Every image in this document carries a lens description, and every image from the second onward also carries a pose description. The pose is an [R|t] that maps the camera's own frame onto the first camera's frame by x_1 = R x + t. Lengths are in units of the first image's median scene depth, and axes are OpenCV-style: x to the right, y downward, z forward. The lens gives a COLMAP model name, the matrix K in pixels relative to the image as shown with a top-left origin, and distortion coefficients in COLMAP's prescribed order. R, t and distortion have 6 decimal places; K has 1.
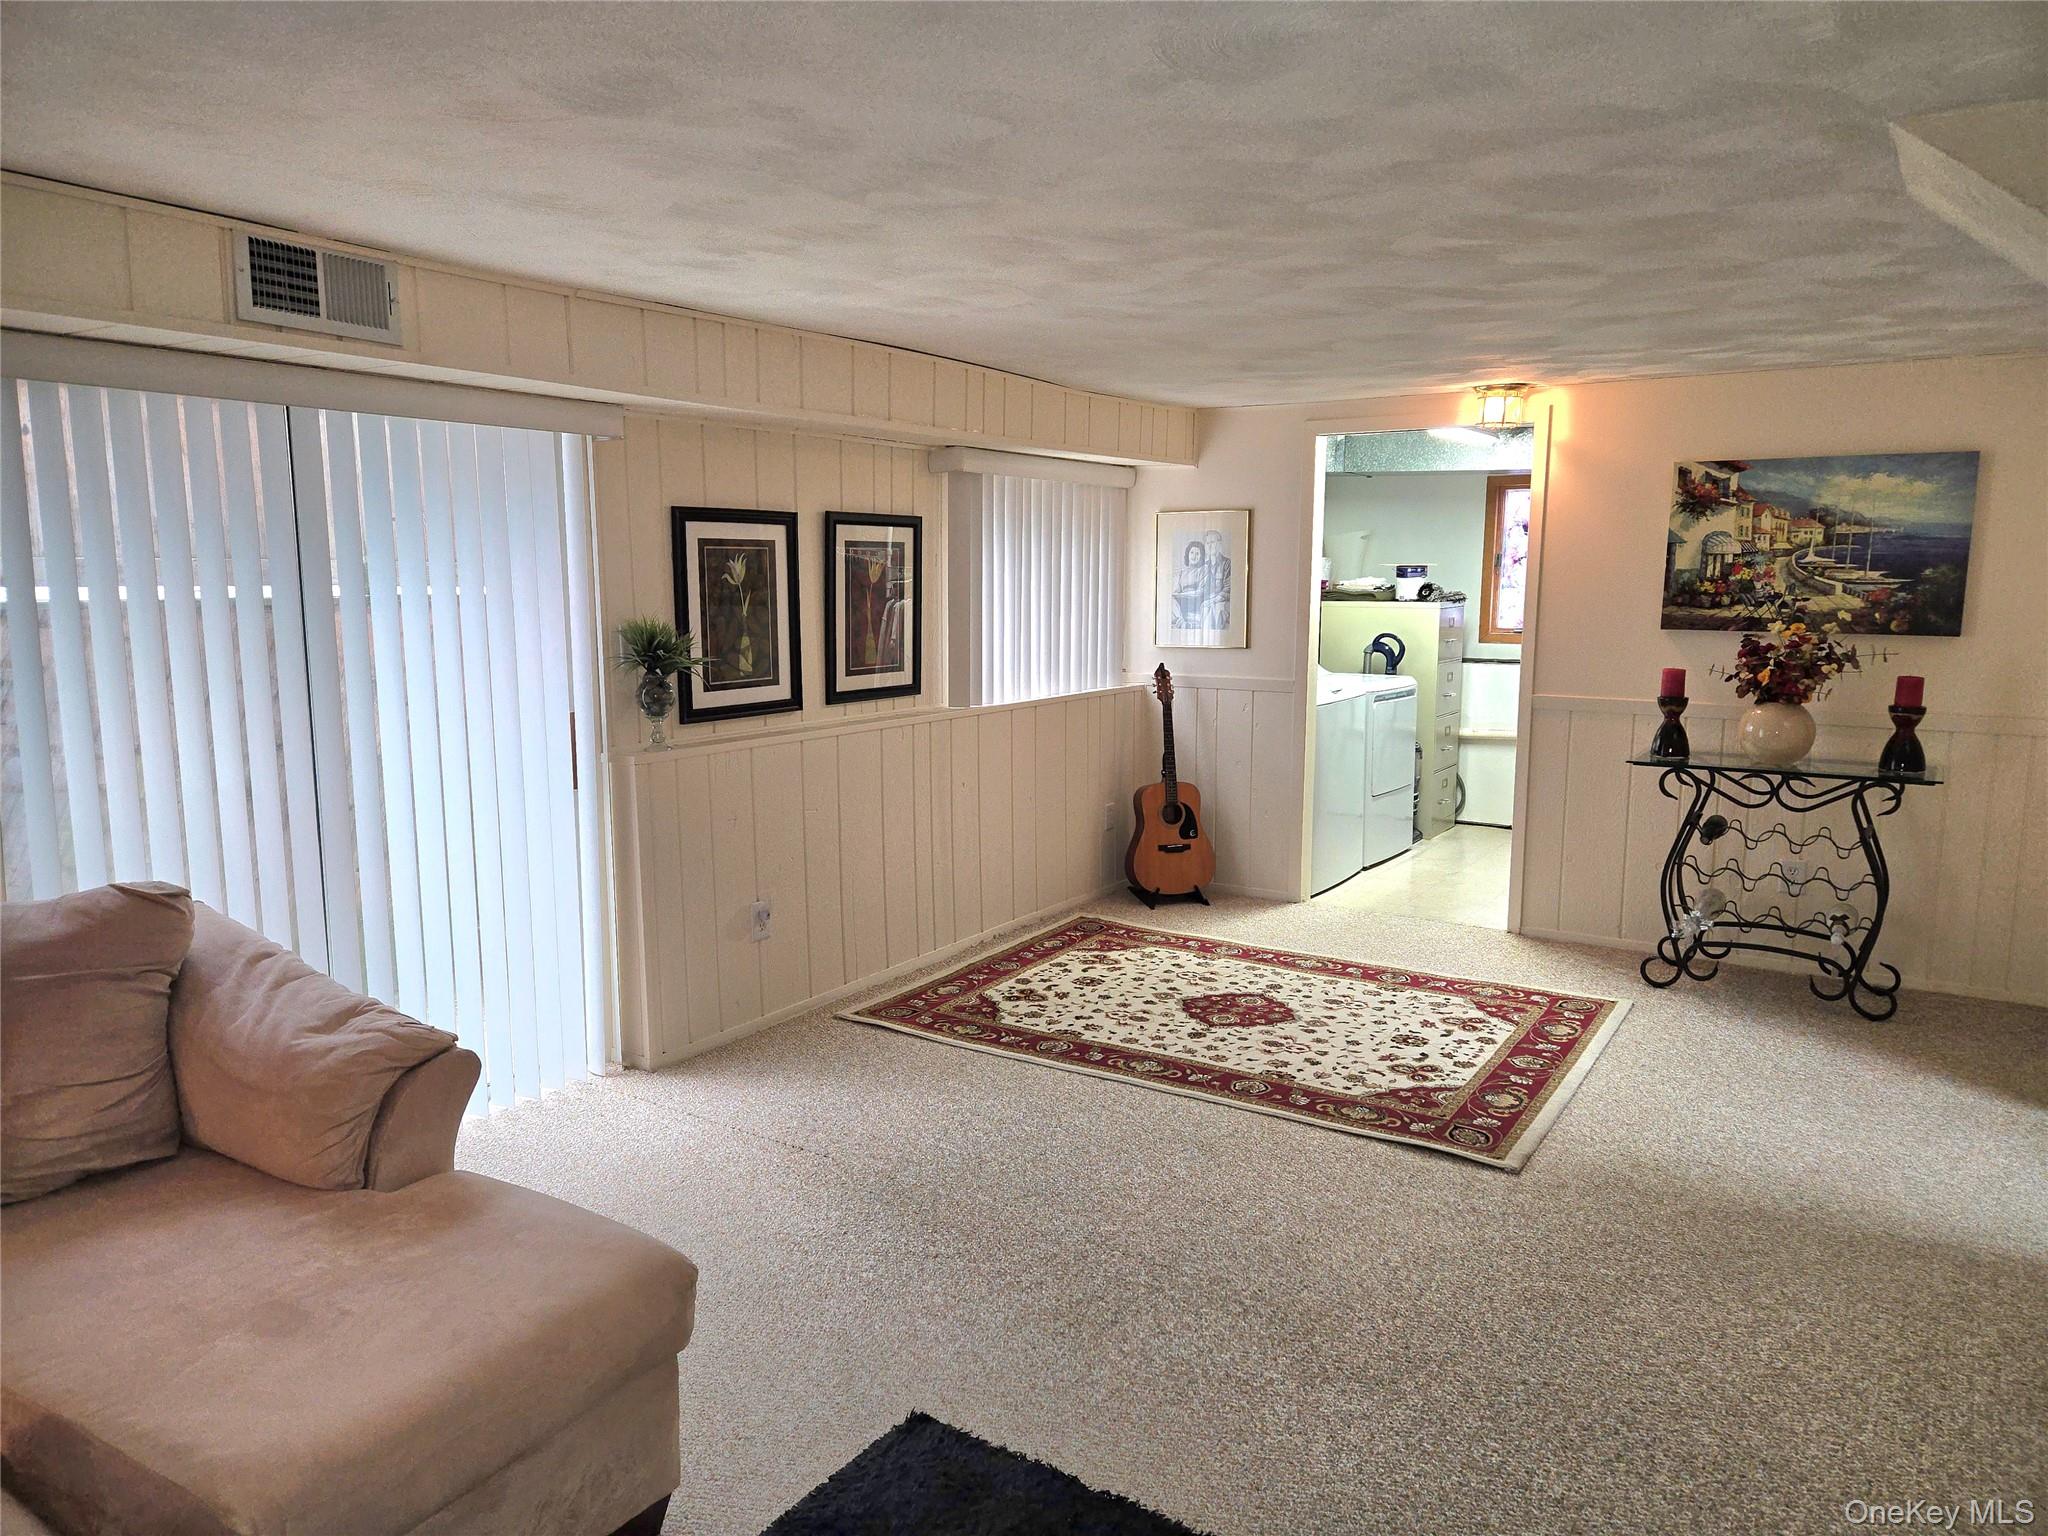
lens RADIAL K [[1355.7, 0, 1029.9], [0, 1355.7, 758.7], [0, 0, 1]] dist [0.085521, -0.077785]
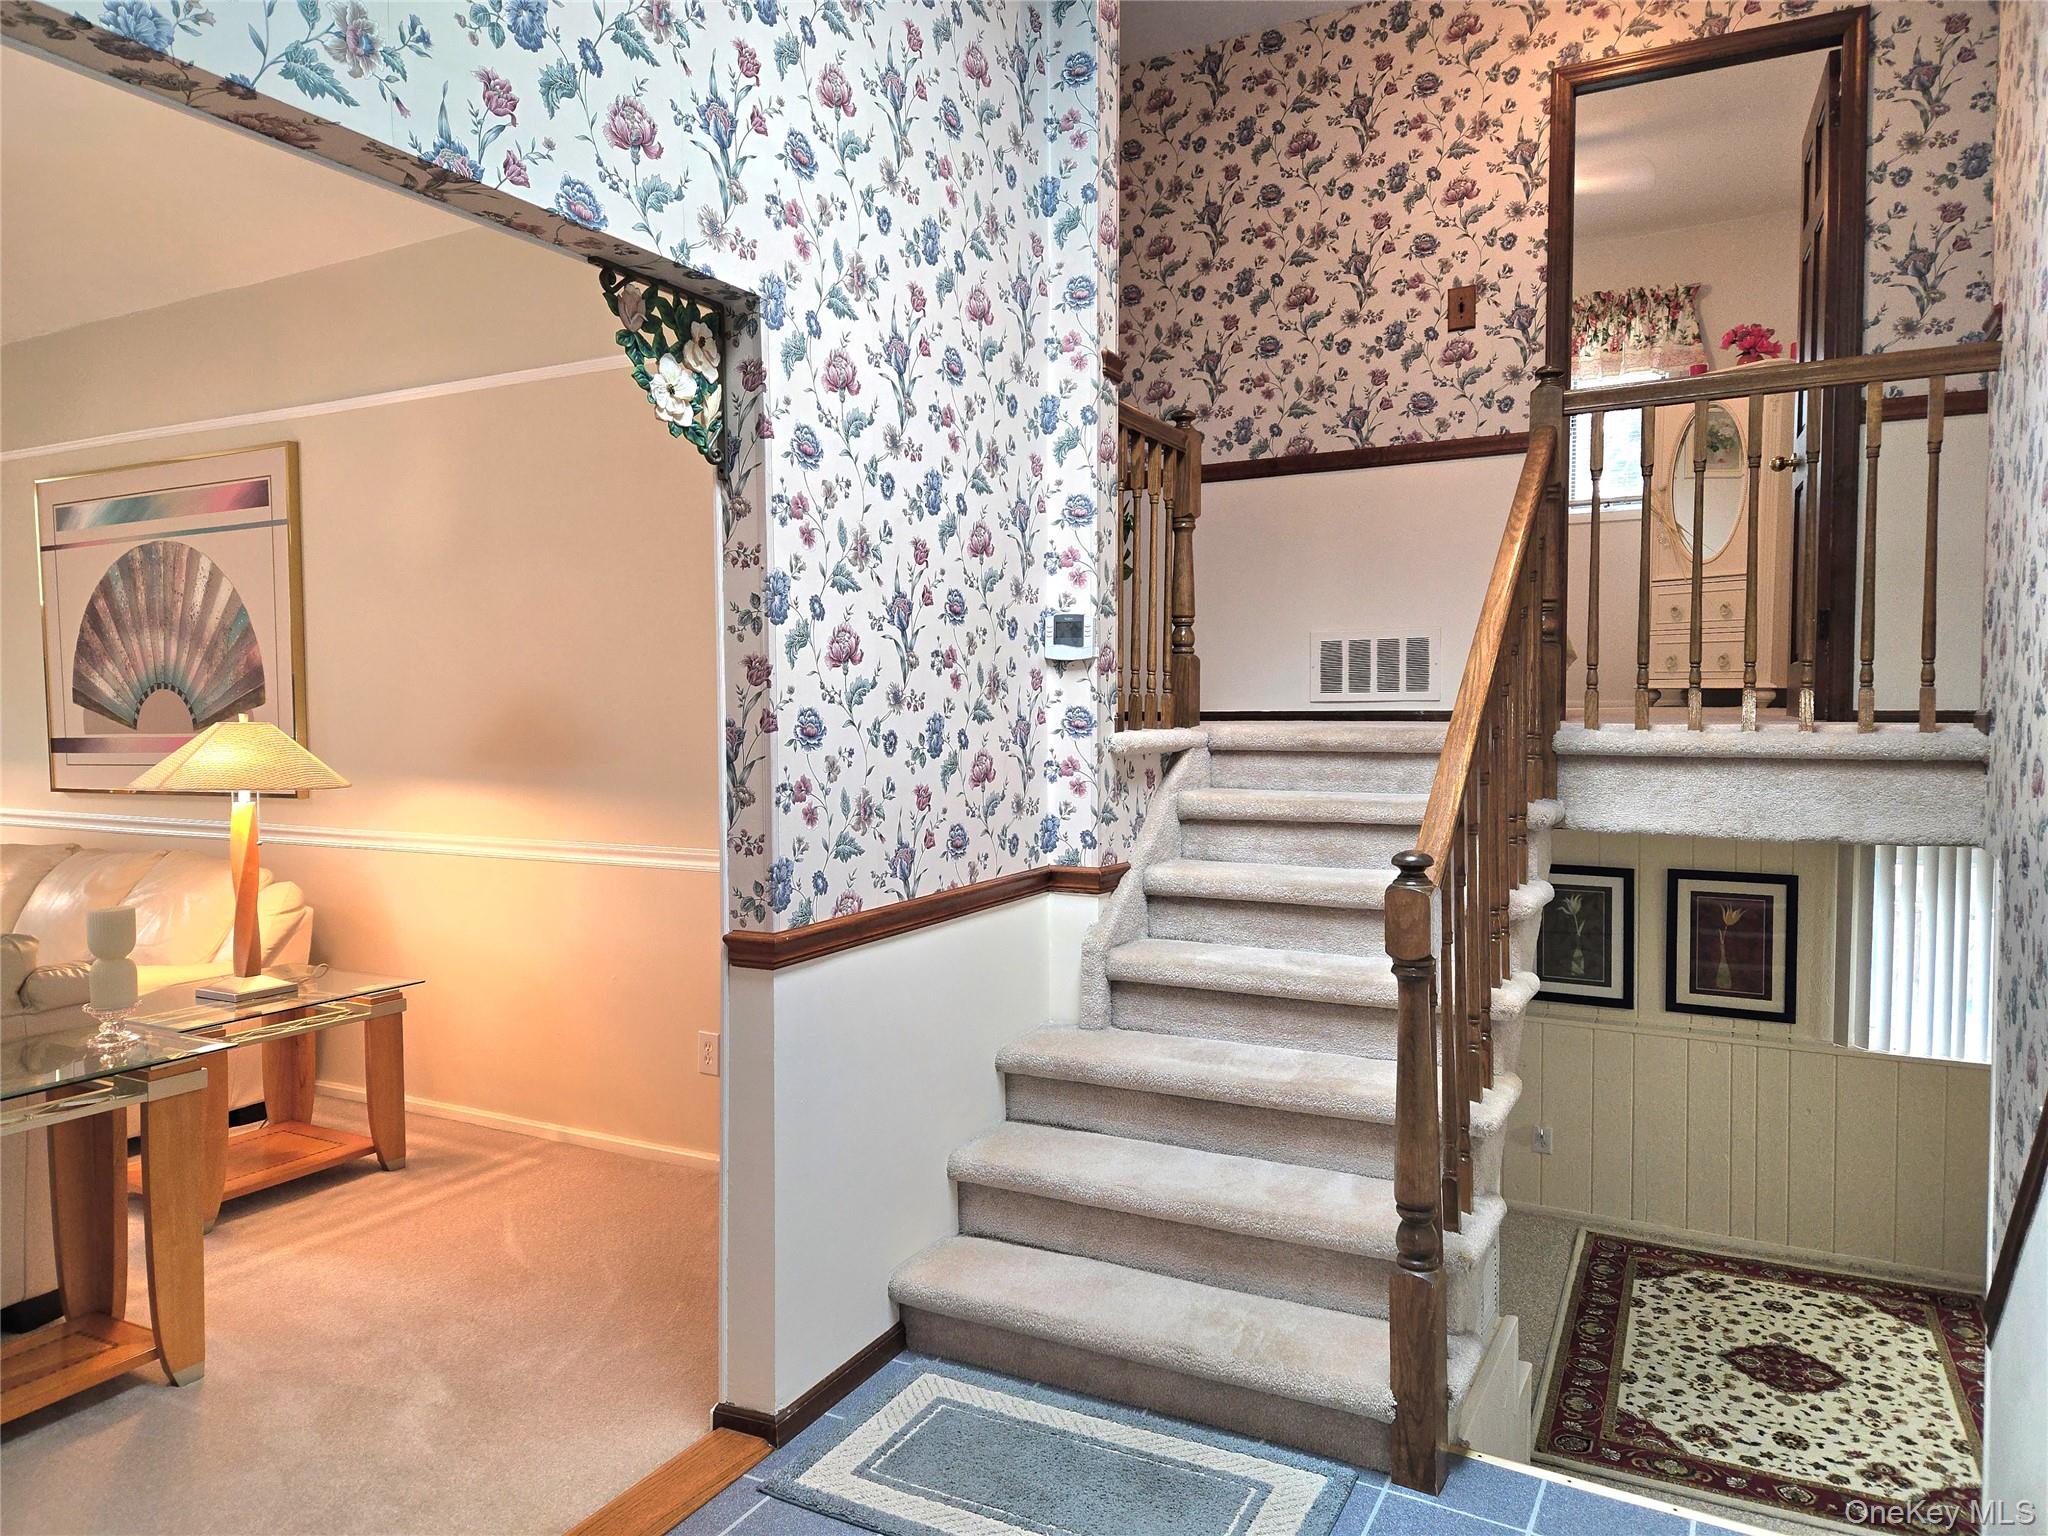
lens RADIAL K [[1355.7, 0, 1029.9], [0, 1355.7, 758.7], [0, 0, 1]] dist [0.085521, -0.077785]
pose [[0.103648, 0.038251, -0.993878, 1.173062], [-0.135754, 0.990453, 0.023962, -0.243453], [0.985306, 0.132439, 0.107851, 0.218880]]
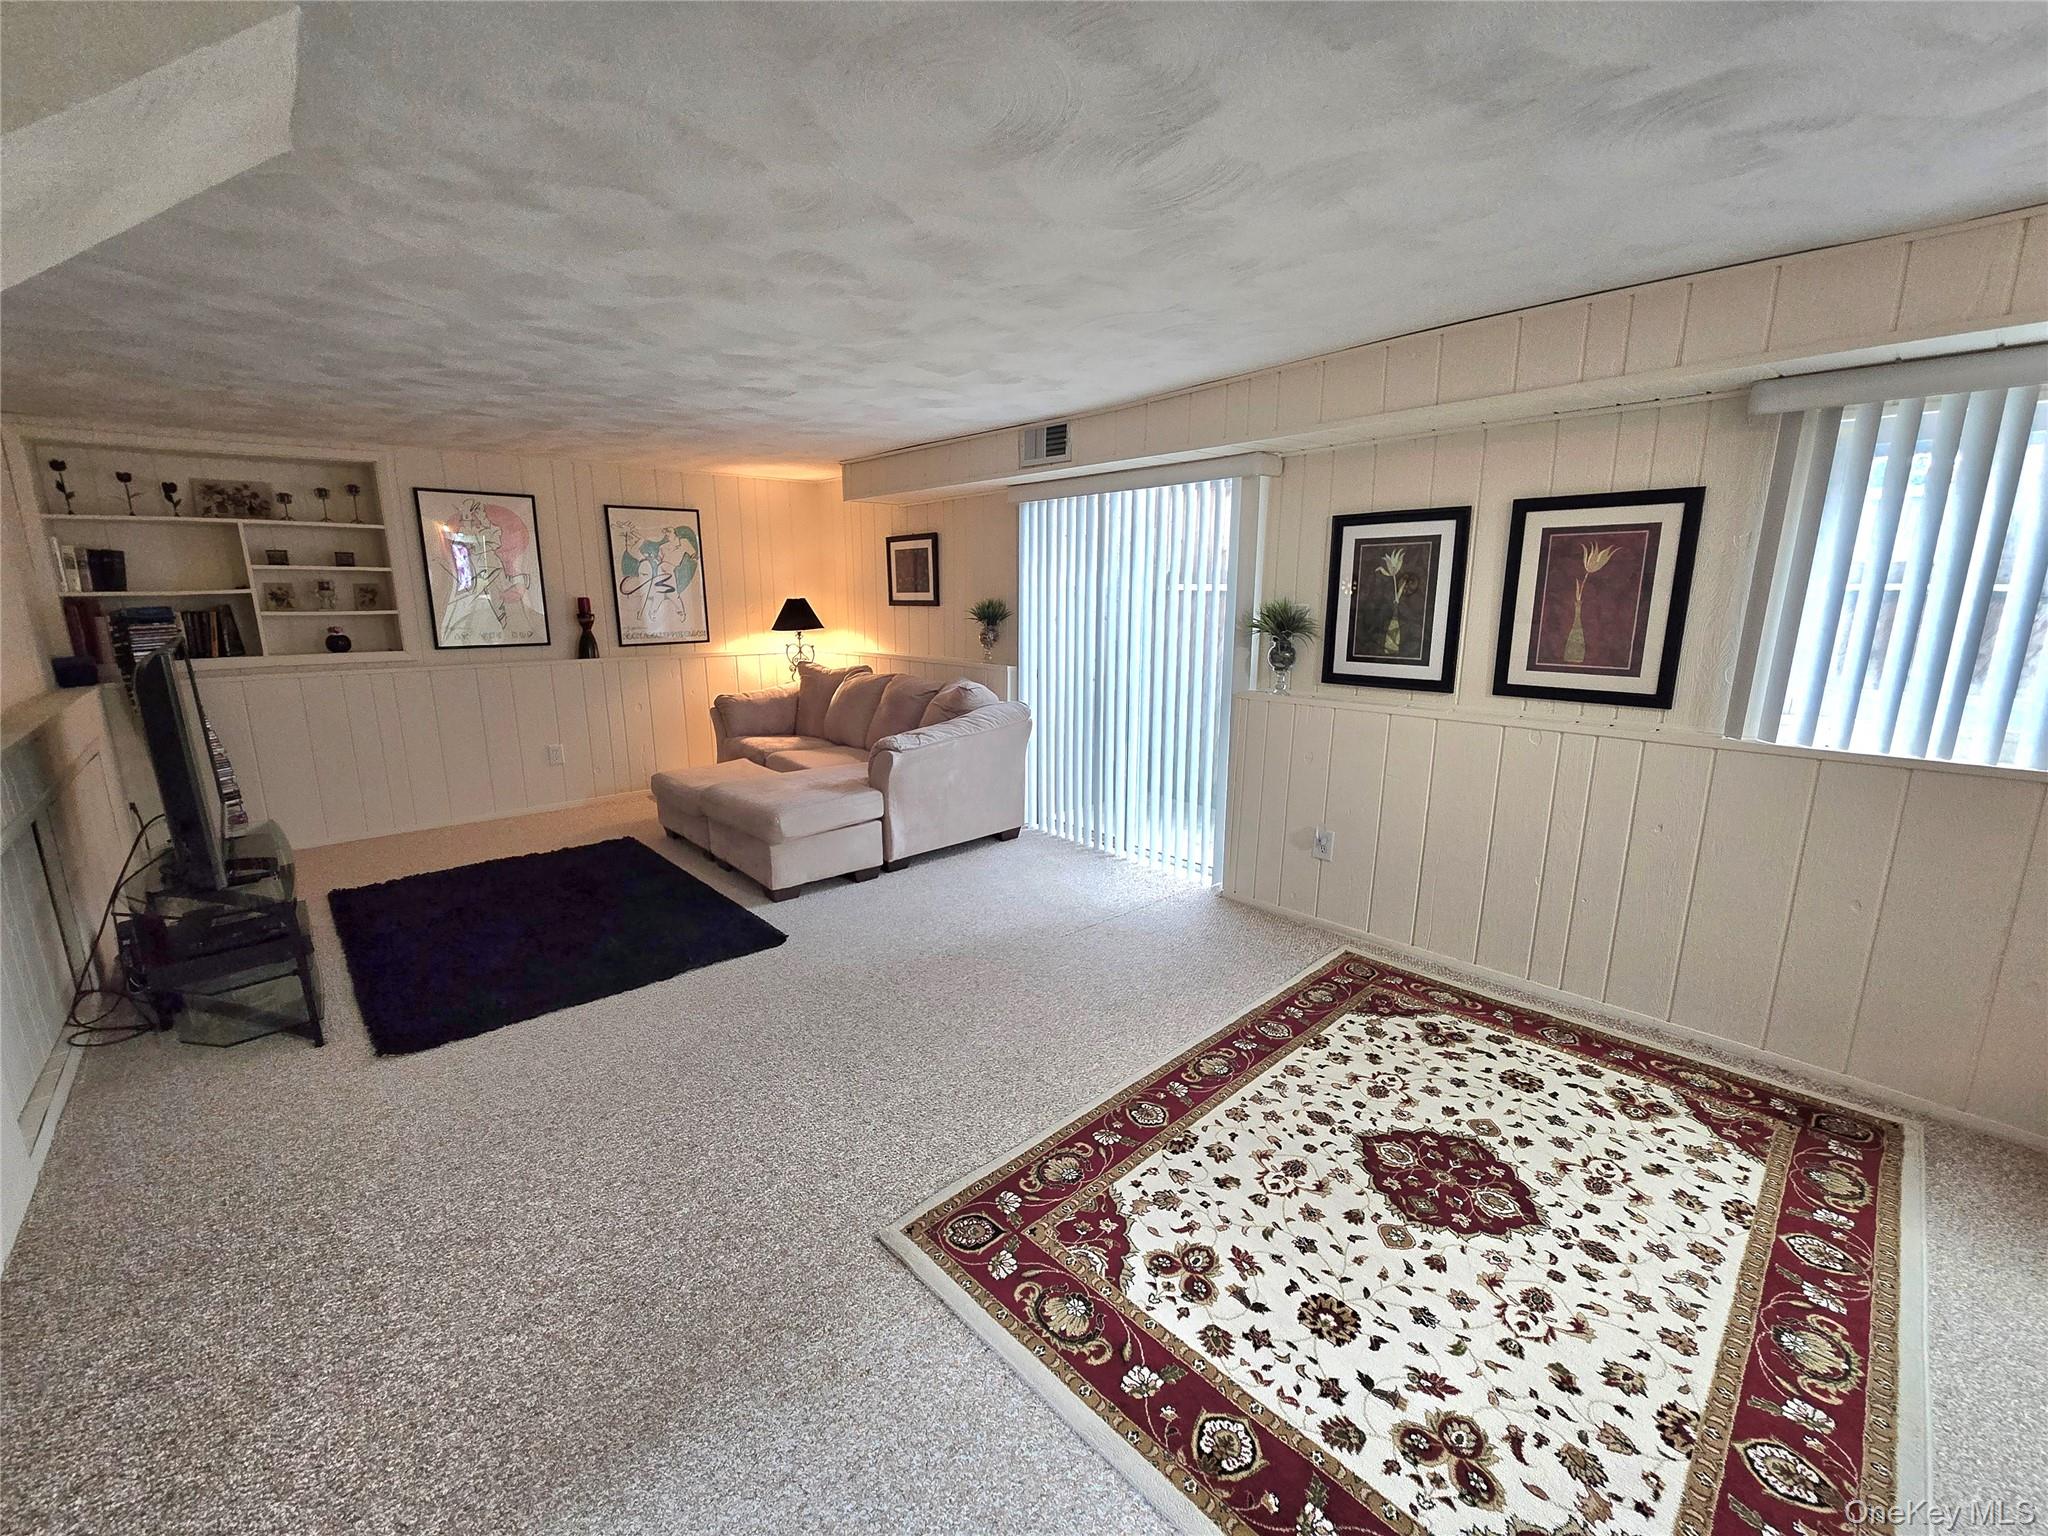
lens RADIAL K [[843.1, 0, 1024.0], [0, 843.1, 768.0], [0, 0, 1]] dist [0.002027, -0.000378]
pose [[-0.233164, 0.200567, -0.951529, 0.574574], [-0.133556, 0.962622, 0.235632, -0.093359], [0.963222, 0.182024, -0.197662, 0.835420]]
